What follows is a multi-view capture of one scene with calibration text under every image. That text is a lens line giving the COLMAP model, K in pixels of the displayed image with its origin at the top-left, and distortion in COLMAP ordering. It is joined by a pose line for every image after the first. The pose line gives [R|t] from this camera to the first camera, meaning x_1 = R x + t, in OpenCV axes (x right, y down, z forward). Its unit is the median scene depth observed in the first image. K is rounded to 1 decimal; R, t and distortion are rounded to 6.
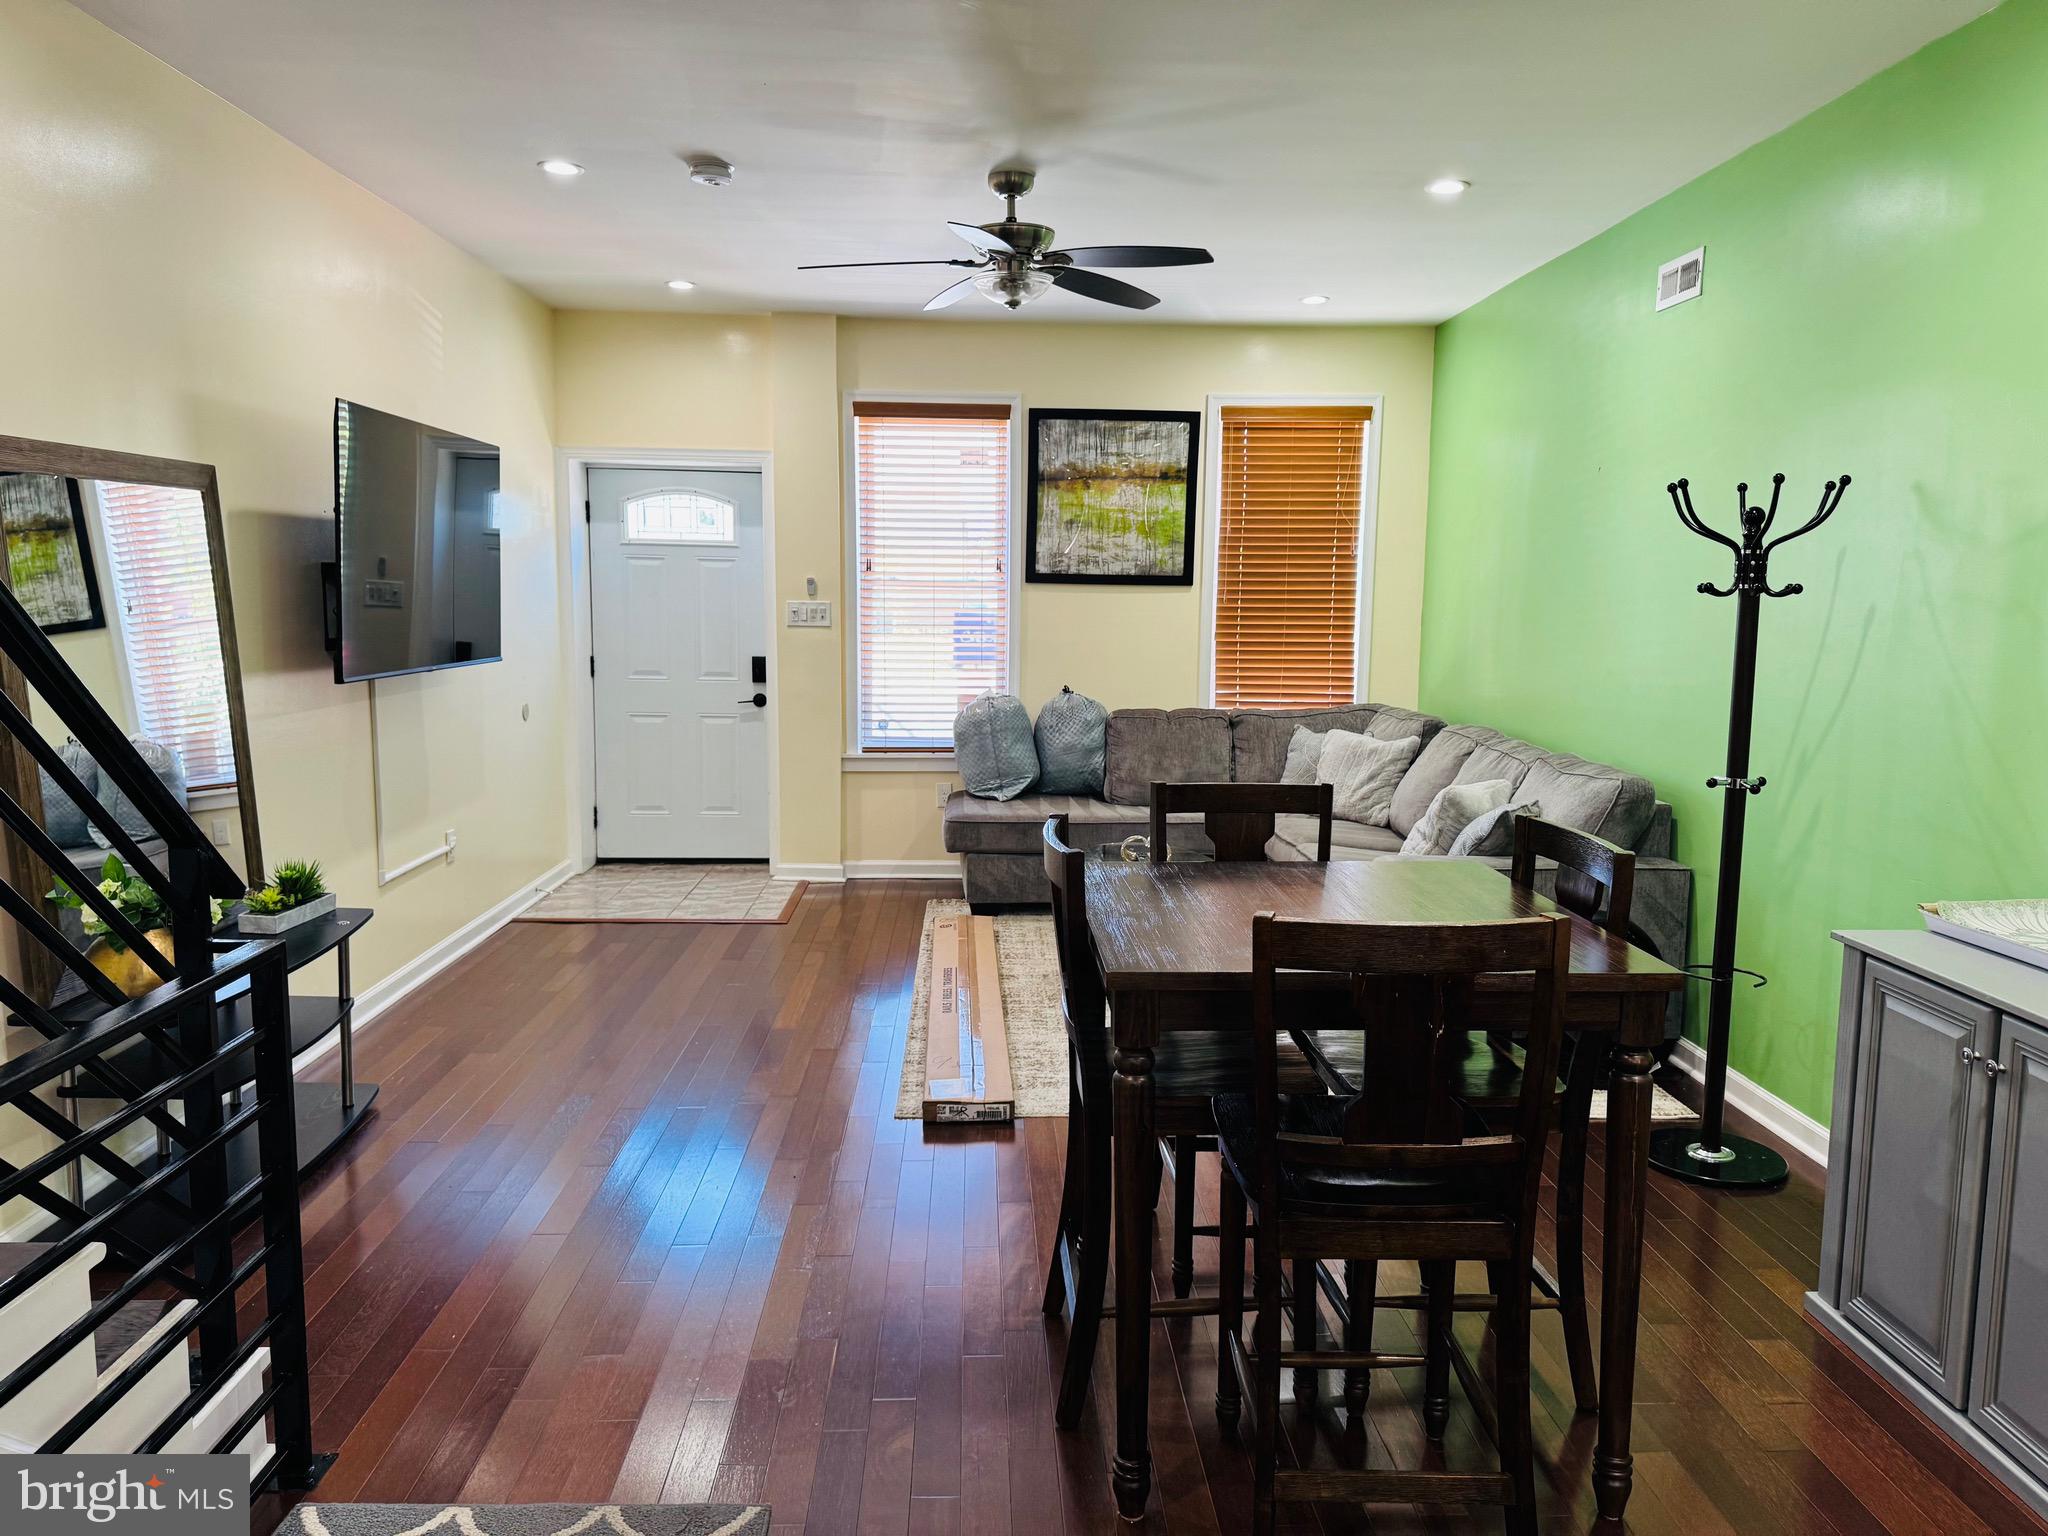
lens RADIAL K [[1439.6, 0, 1023.9], [0, 1439.6, 783.2], [0, 0, 1]] dist [0.076917, -0.088860]
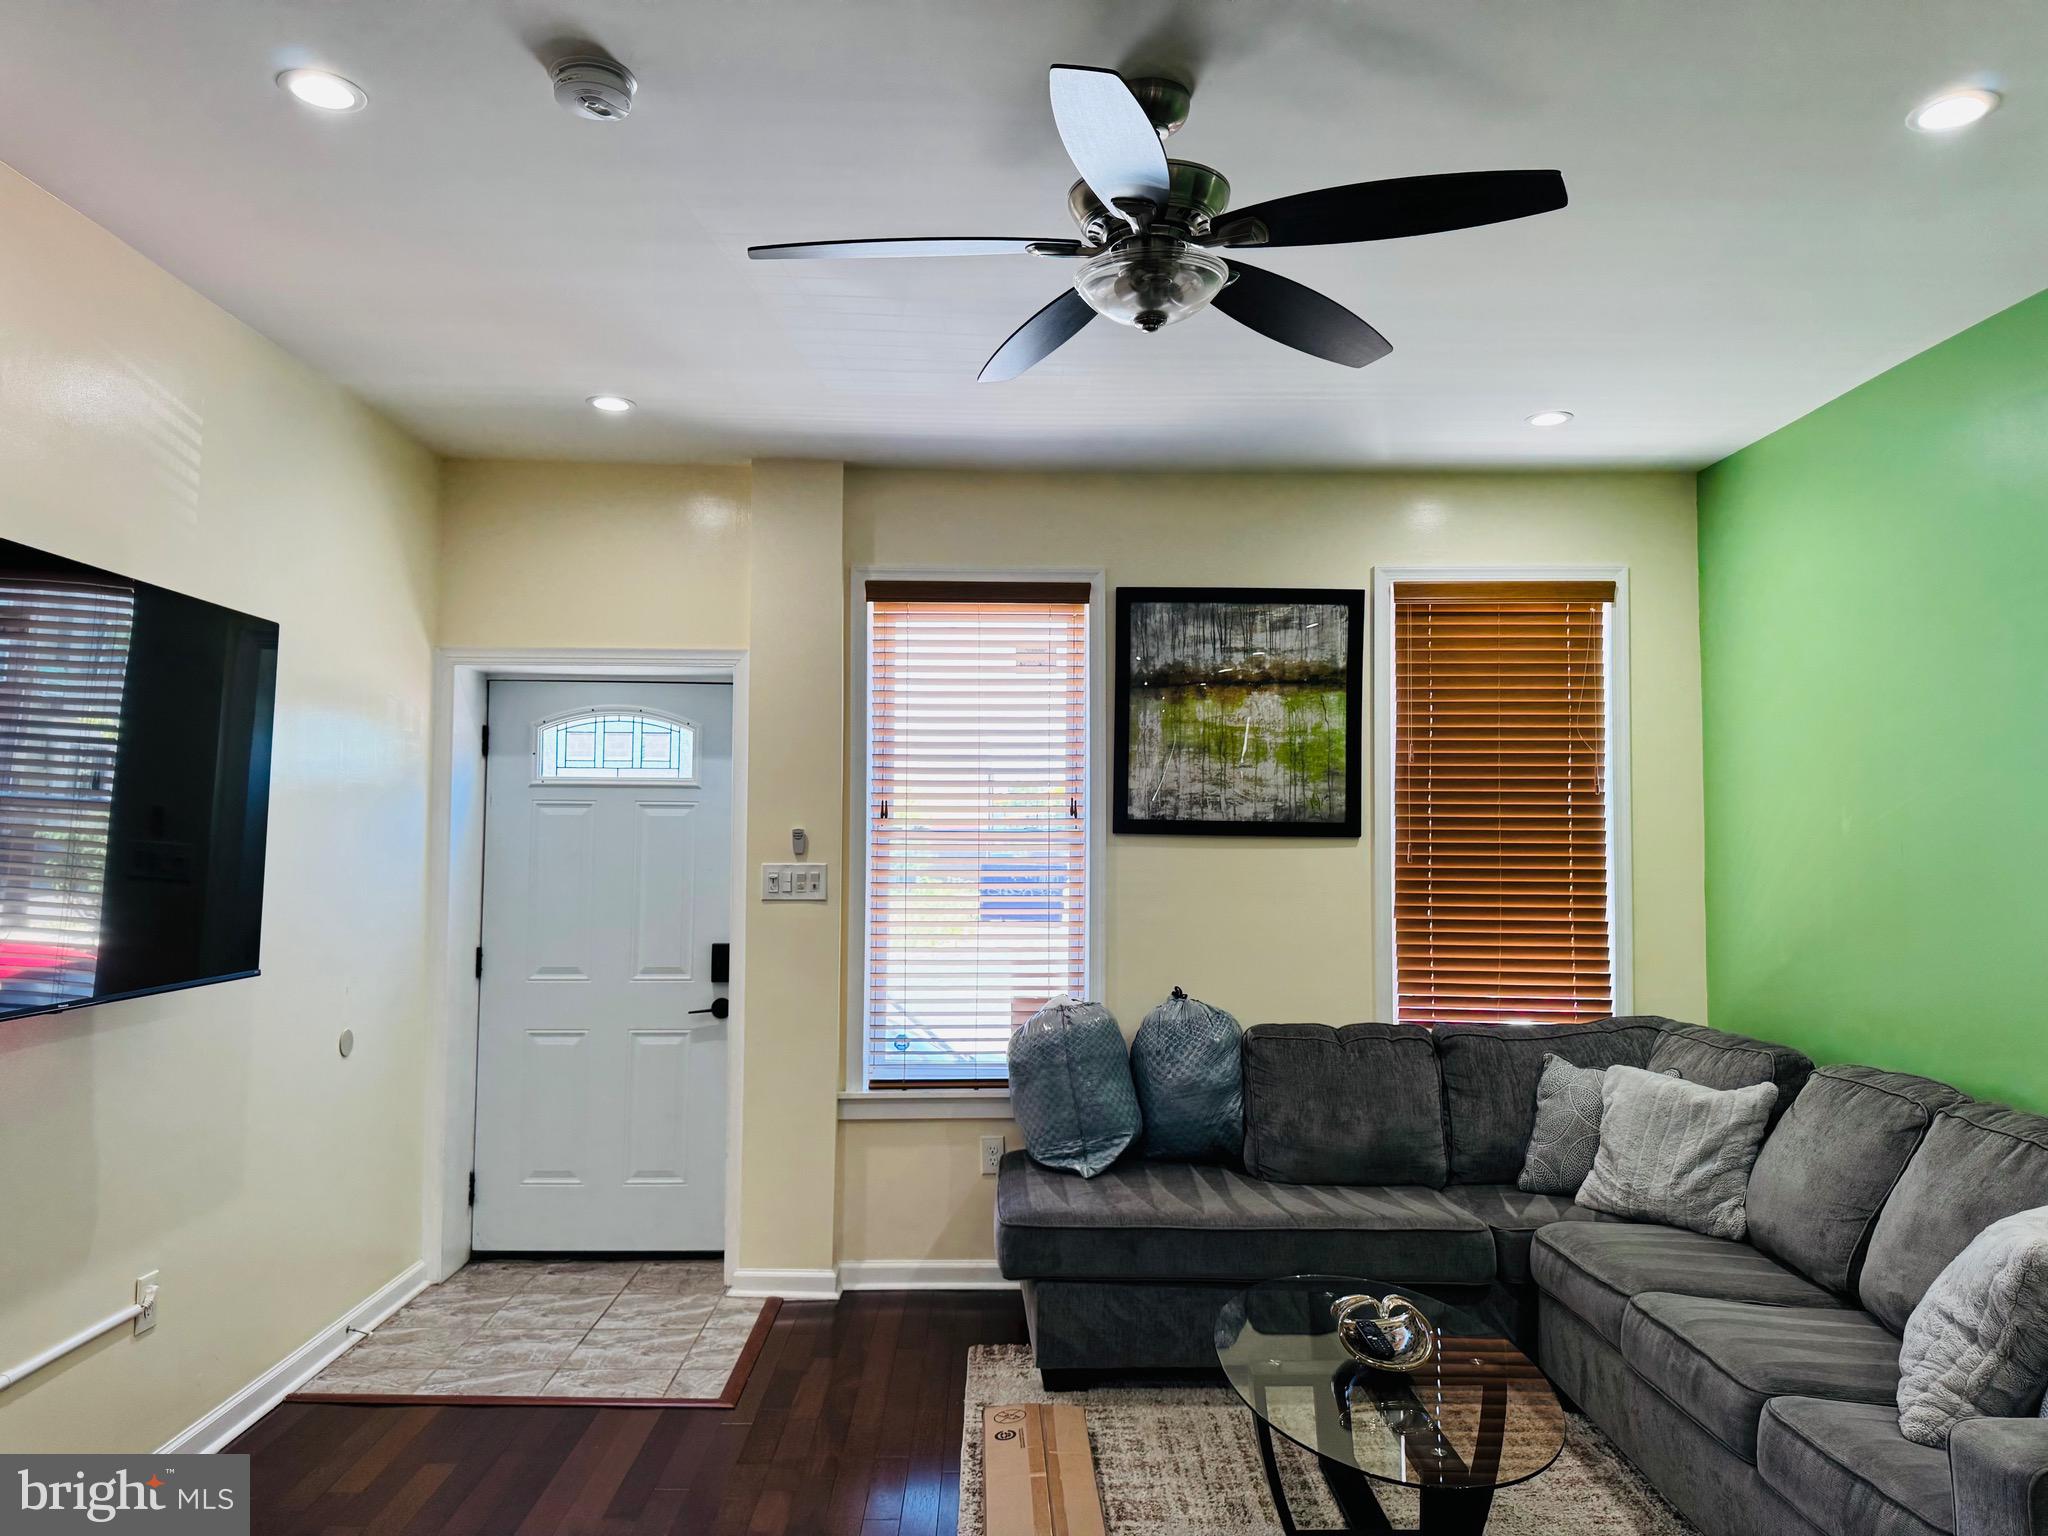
lens RADIAL K [[1439.6, 0, 995.9], [0, 1439.6, 749.1], [0, 0, 1]] dist [0.076917, -0.088860]
pose [[0.999378, -0.007601, -0.034447, -0.031268], [0.000739, 0.980802, -0.195005, -0.046976], [0.035268, 0.194858, 0.980197, 0.331693]]
